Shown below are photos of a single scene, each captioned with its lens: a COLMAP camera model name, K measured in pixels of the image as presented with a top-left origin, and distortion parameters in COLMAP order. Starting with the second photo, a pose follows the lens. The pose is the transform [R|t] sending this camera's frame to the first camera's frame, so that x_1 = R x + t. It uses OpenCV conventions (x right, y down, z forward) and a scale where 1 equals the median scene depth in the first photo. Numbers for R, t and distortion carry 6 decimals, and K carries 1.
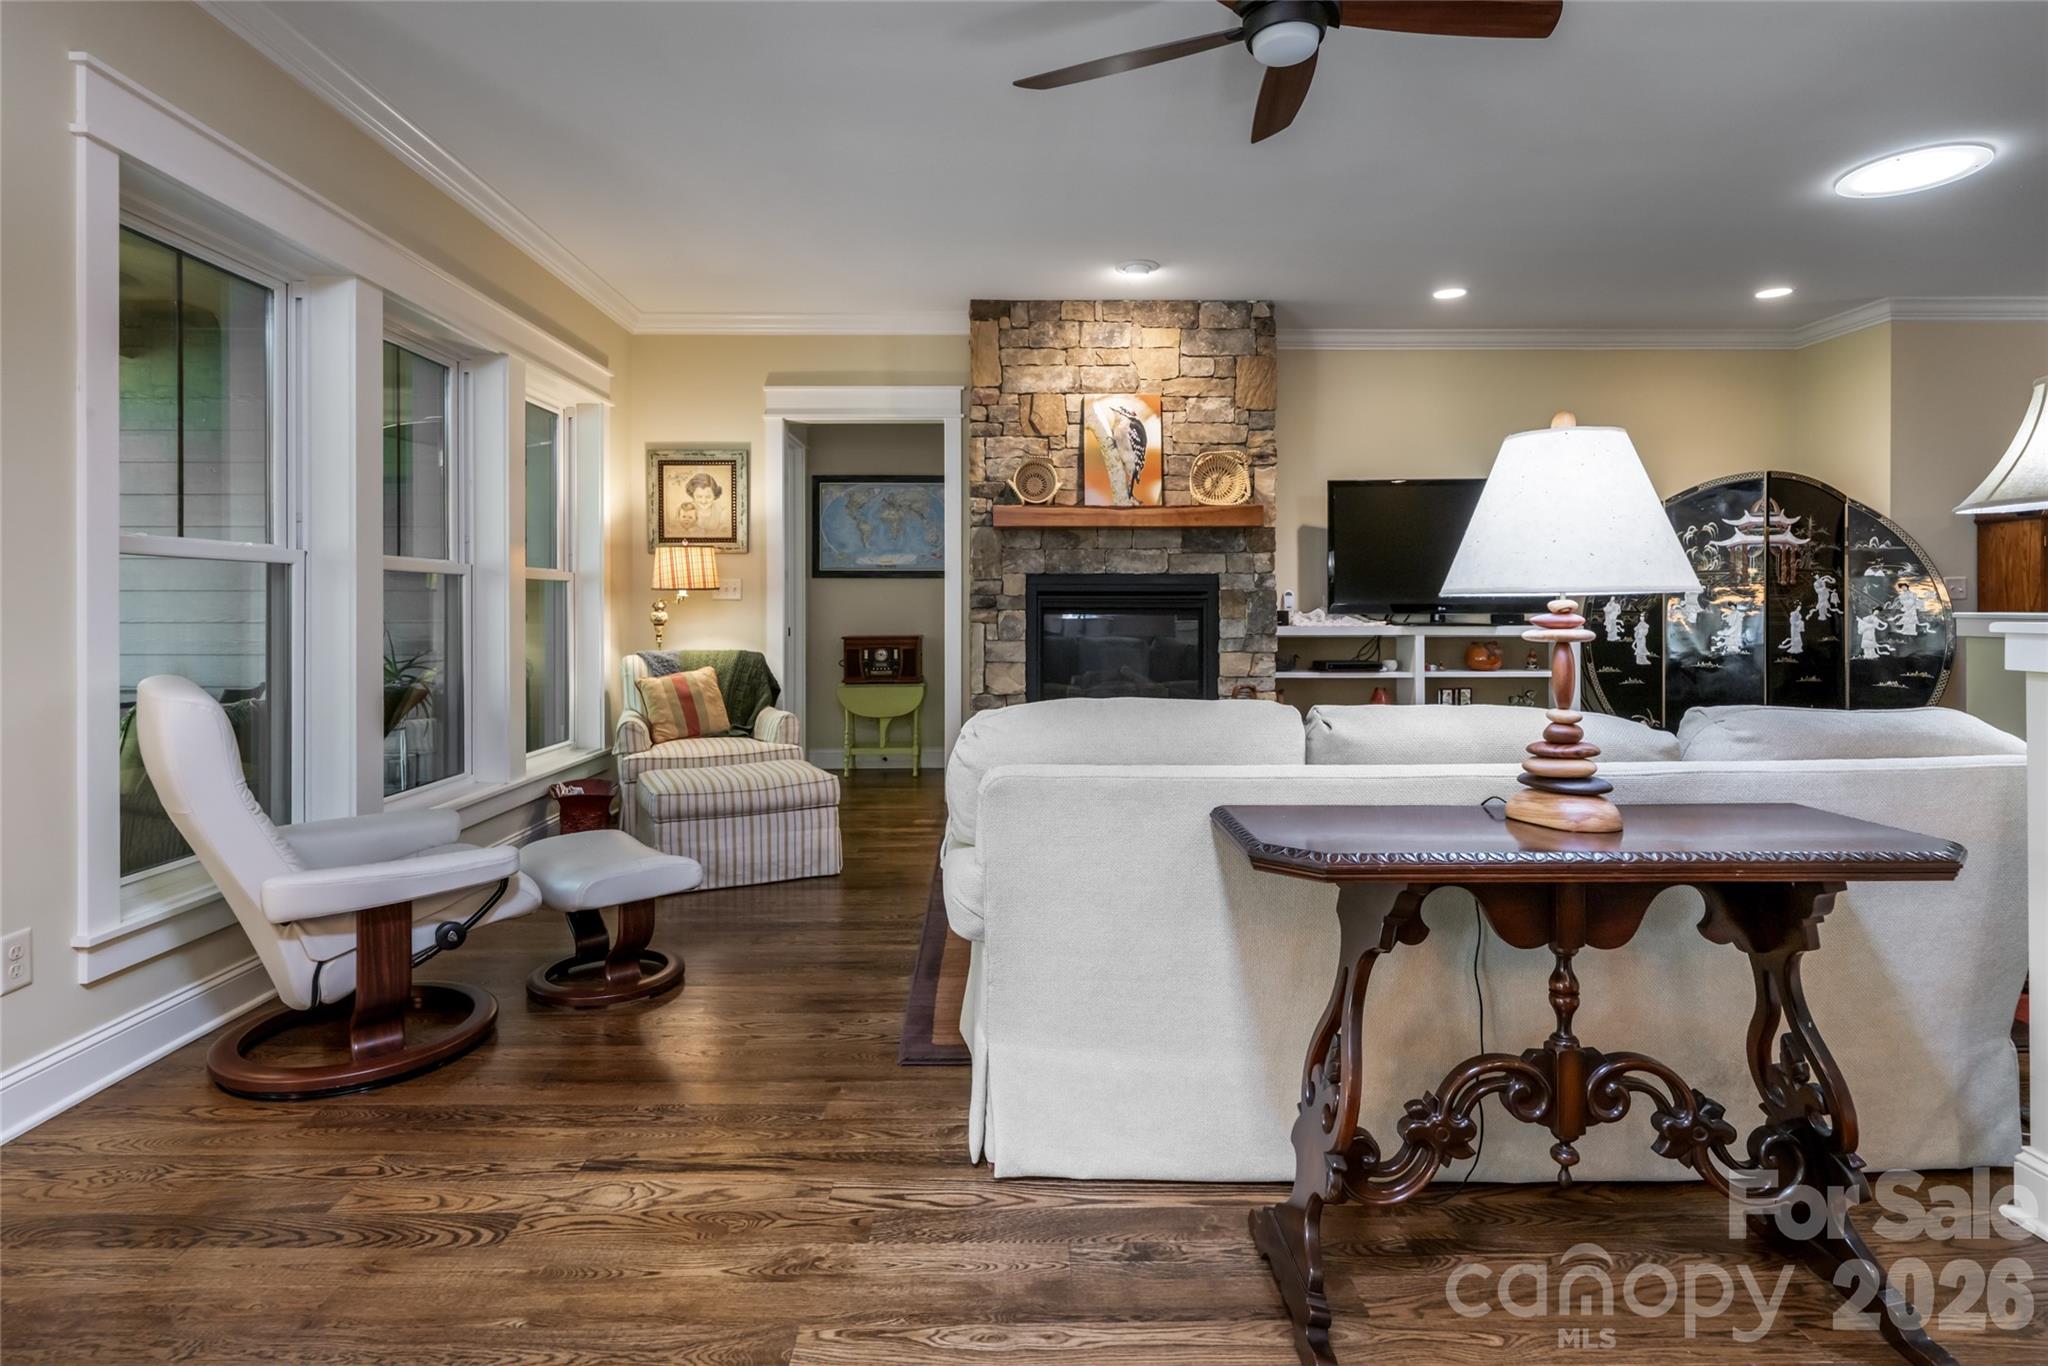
lens RADIAL K [[1025.2, 0, 1006.4], [0, 1025.2, 598.6], [0, 0, 1]] dist [-0.000891, 0.000112]
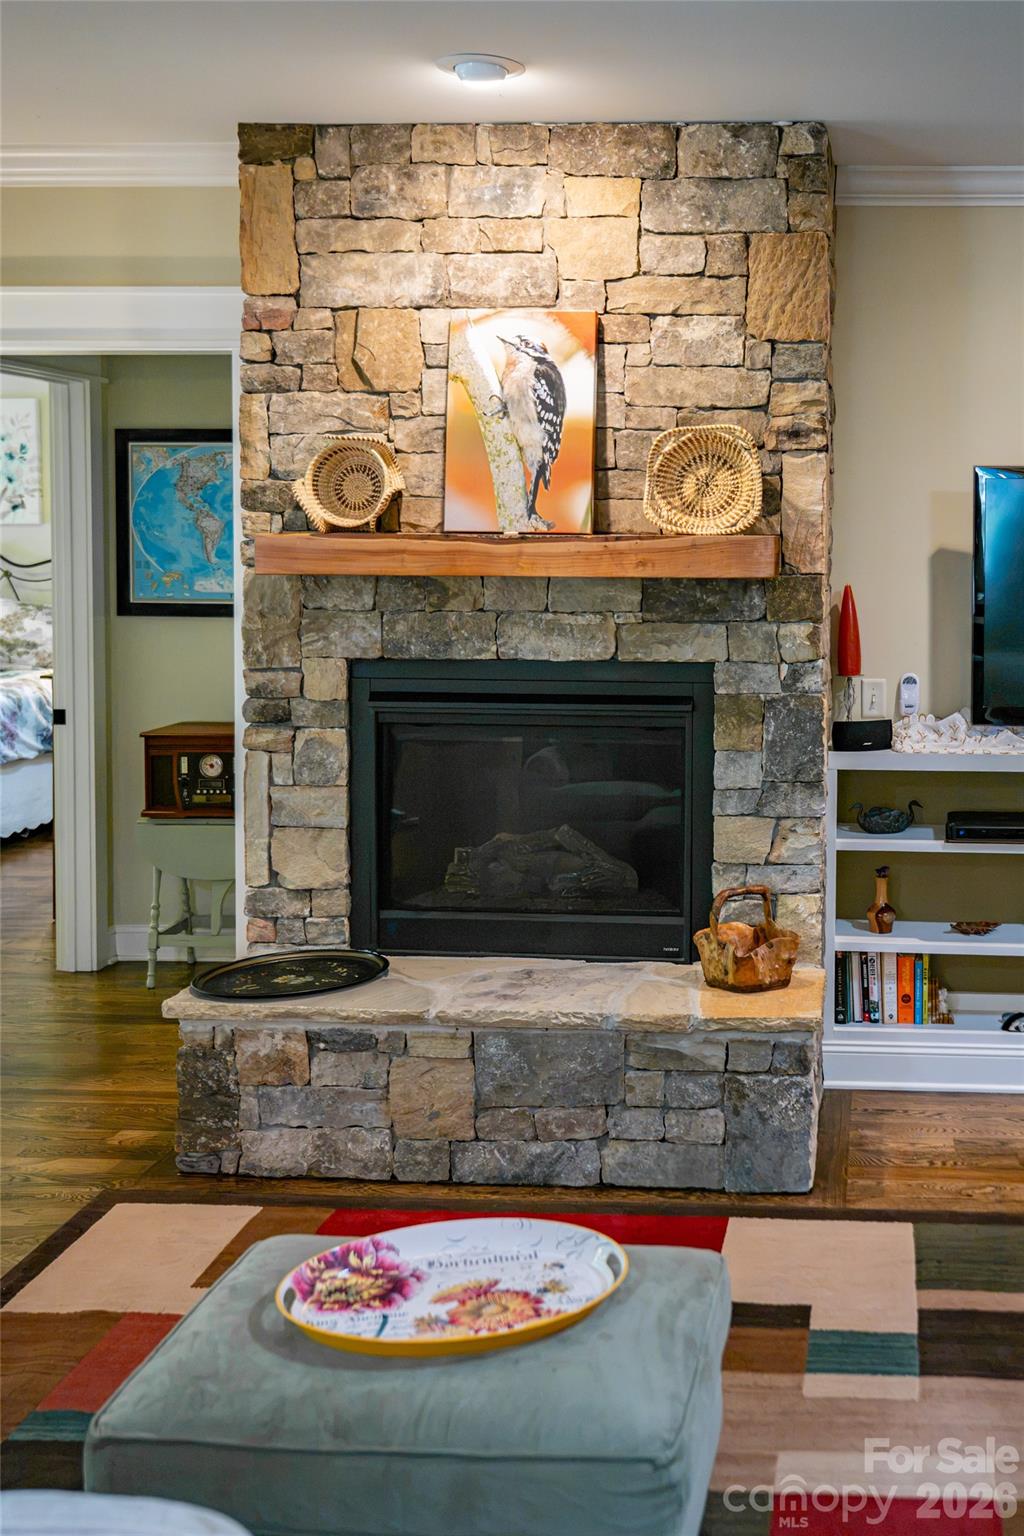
lens RADIAL K [[1616.8, 0, 827.2], [0, 1616.8, 593.0], [0, 0, 1]] dist [0.008445, 0.000000]
pose [[0.998384, 0.006965, -0.056393, 0.308903], [-0.004123, 0.998723, 0.050358, -0.099744], [0.056672, -0.050044, 0.997138, 0.198738]]
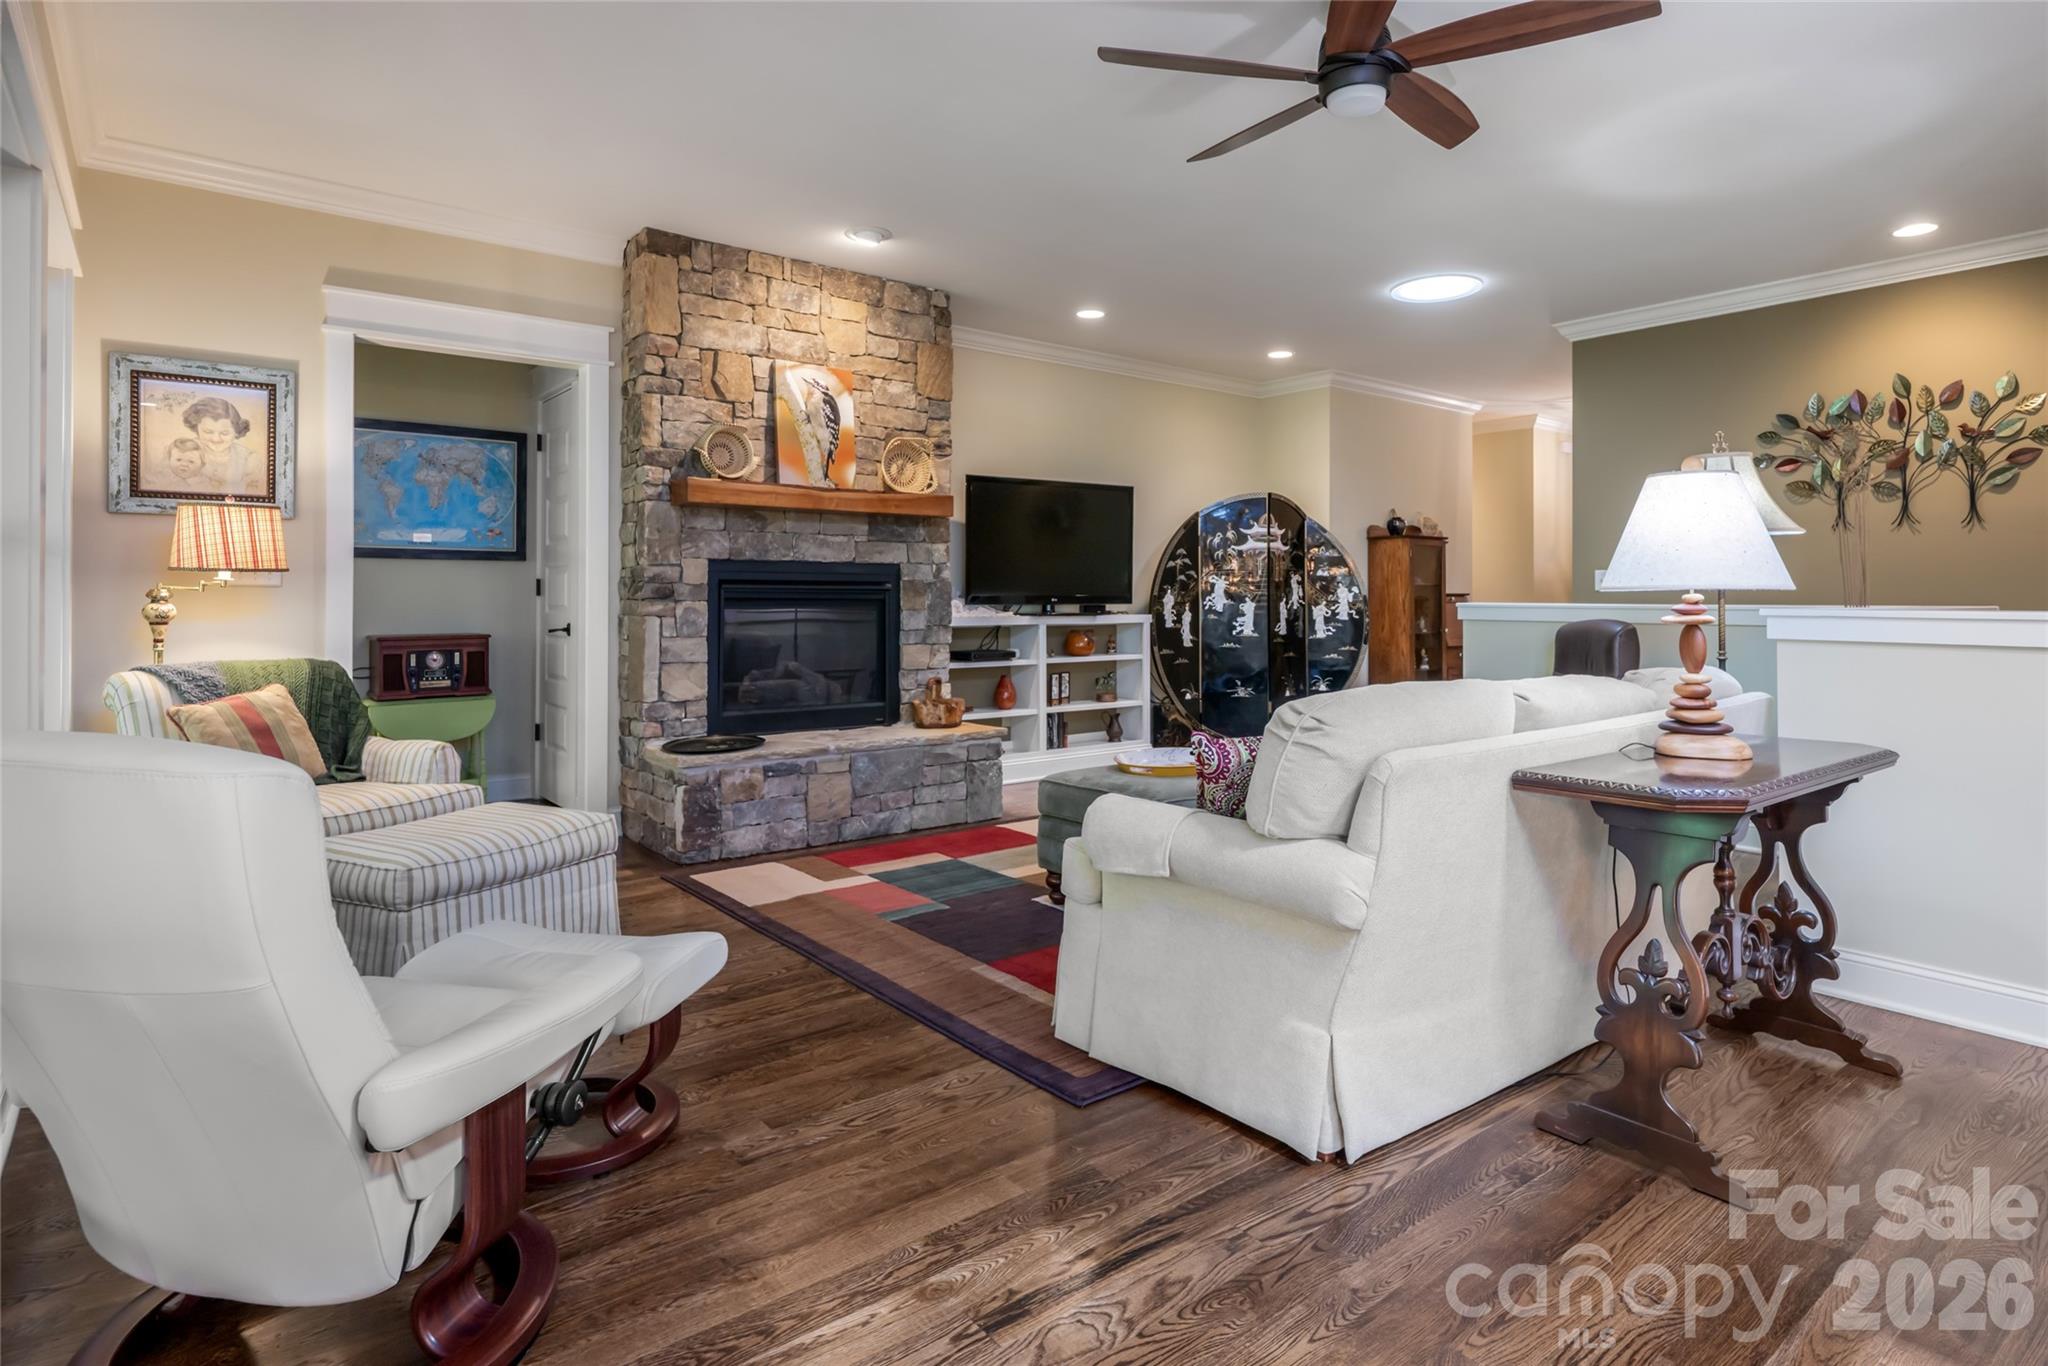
lens RADIAL K [[1079.6, 0, 1008.2], [0, 1079.6, 581.2], [0, 0, 1]] dist [-0.000563, 0.000222]
pose [[0.793077, 0.011452, 0.609014, -0.333218], [-0.007120, 0.999929, -0.009532, 0.001496], [-0.609080, 0.003224, 0.793102, 0.129398]]
